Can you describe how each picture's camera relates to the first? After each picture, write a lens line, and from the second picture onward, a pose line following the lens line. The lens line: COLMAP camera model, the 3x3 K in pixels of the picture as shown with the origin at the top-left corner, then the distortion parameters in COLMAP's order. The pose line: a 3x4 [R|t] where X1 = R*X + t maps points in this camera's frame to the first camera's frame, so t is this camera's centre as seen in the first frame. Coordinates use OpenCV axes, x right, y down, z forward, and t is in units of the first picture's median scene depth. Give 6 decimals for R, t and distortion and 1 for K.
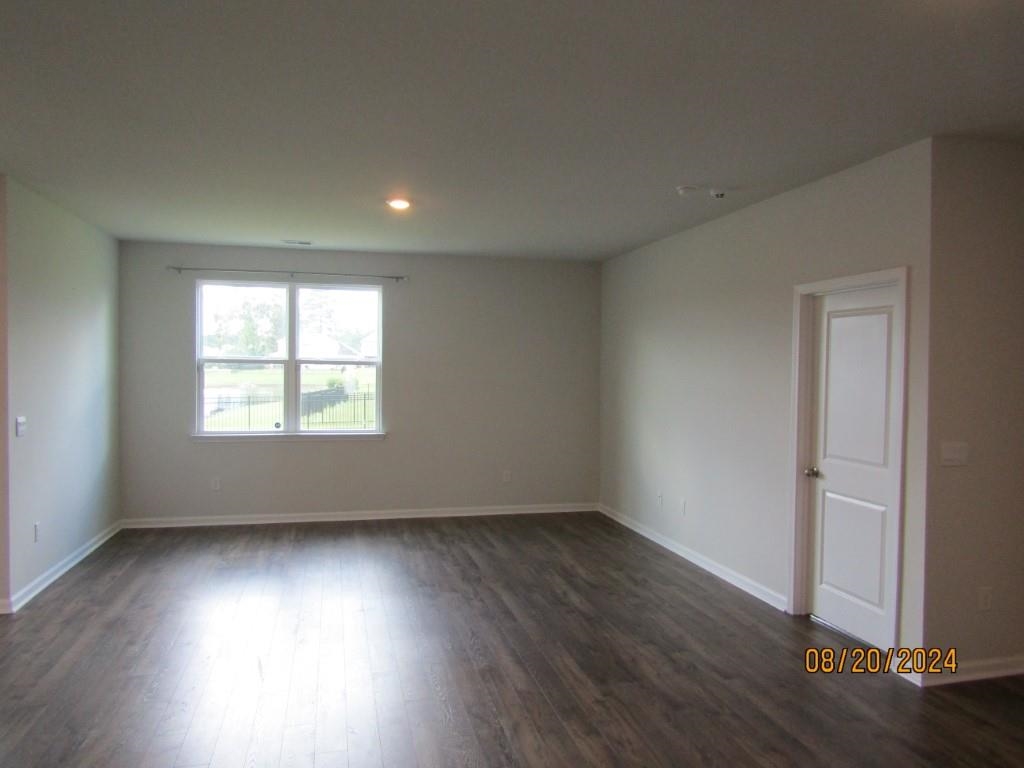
lens RADIAL K [[717.6, 0, 510.8], [0, 717.6, 386.2], [0, 0, 1]] dist [-0.002979, -0.032047]
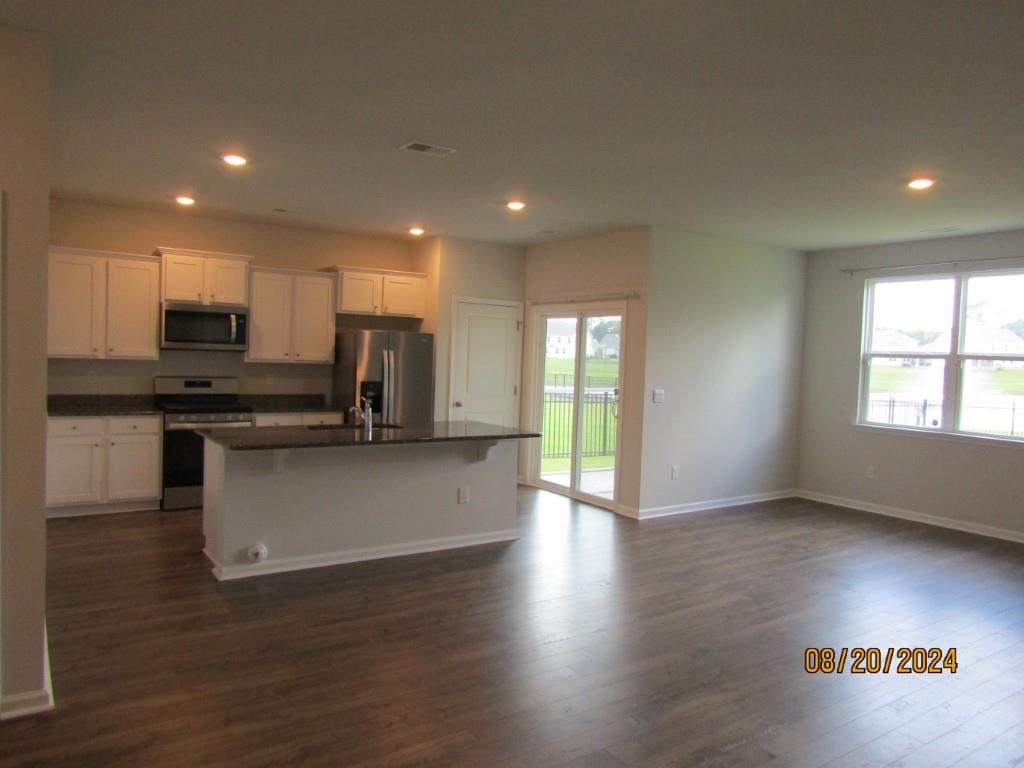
lens RADIAL K [[719.9, 0, 513.3], [0, 719.9, 388.3], [0, 0, 1]] dist [-0.020565, 0.007450]
pose [[0.351407, 0.042987, -0.935235, 0.563238], [-0.045468, 0.998550, 0.028813, 0.009870], [0.935118, 0.032398, 0.352852, 0.196708]]
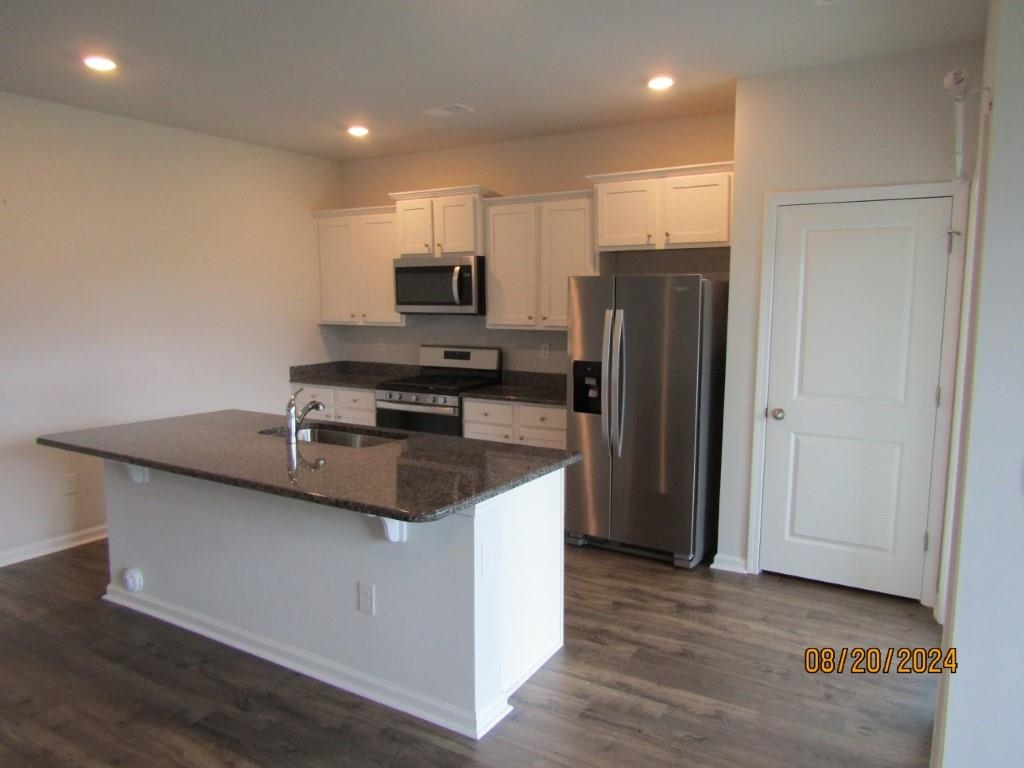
lens RADIAL K [[719.9, 0, 513.3], [0, 719.9, 388.3], [0, 0, 1]] dist [-0.020565, 0.007450]
pose [[-0.700846, 0.073413, -0.709525, -0.228025], [-0.023126, 0.991828, 0.125465, -0.025299], [0.712938, 0.104340, -0.693421, 1.008987]]
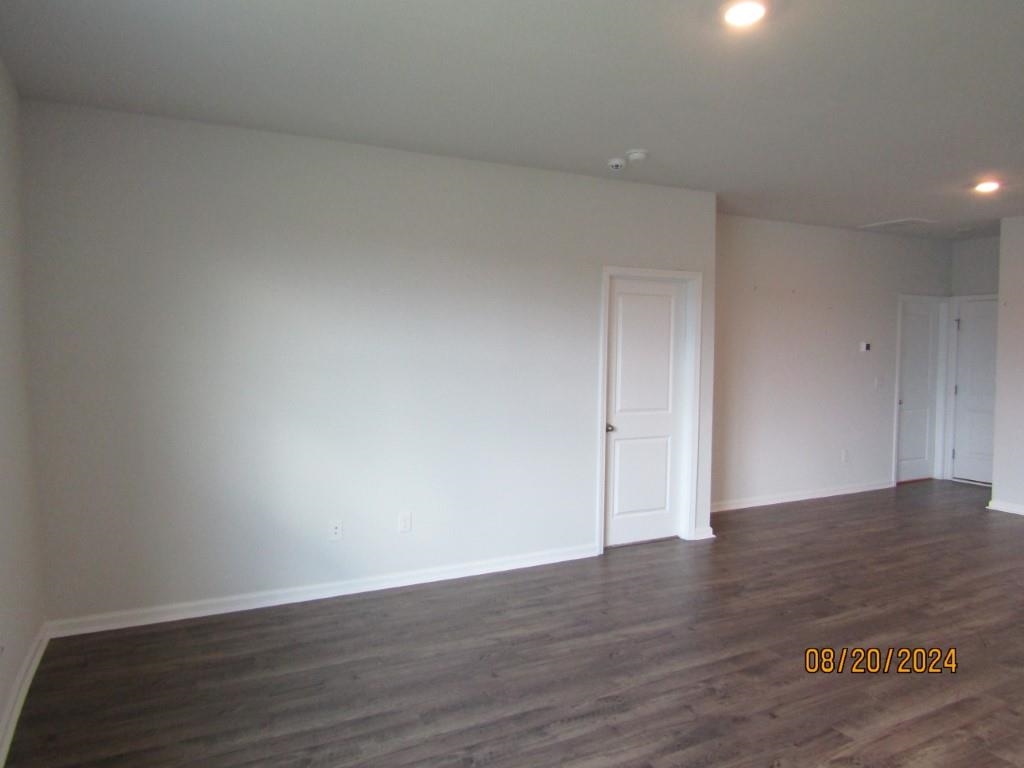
lens RADIAL K [[719.9, 0, 513.3], [0, 719.9, 388.3], [0, 0, 1]] dist [-0.020565, 0.007450]
pose [[-0.239783, -0.069463, 0.968338, -0.639975], [0.014463, 0.997071, 0.075106, -0.033729], [-0.970719, 0.032014, -0.238076, 1.335658]]
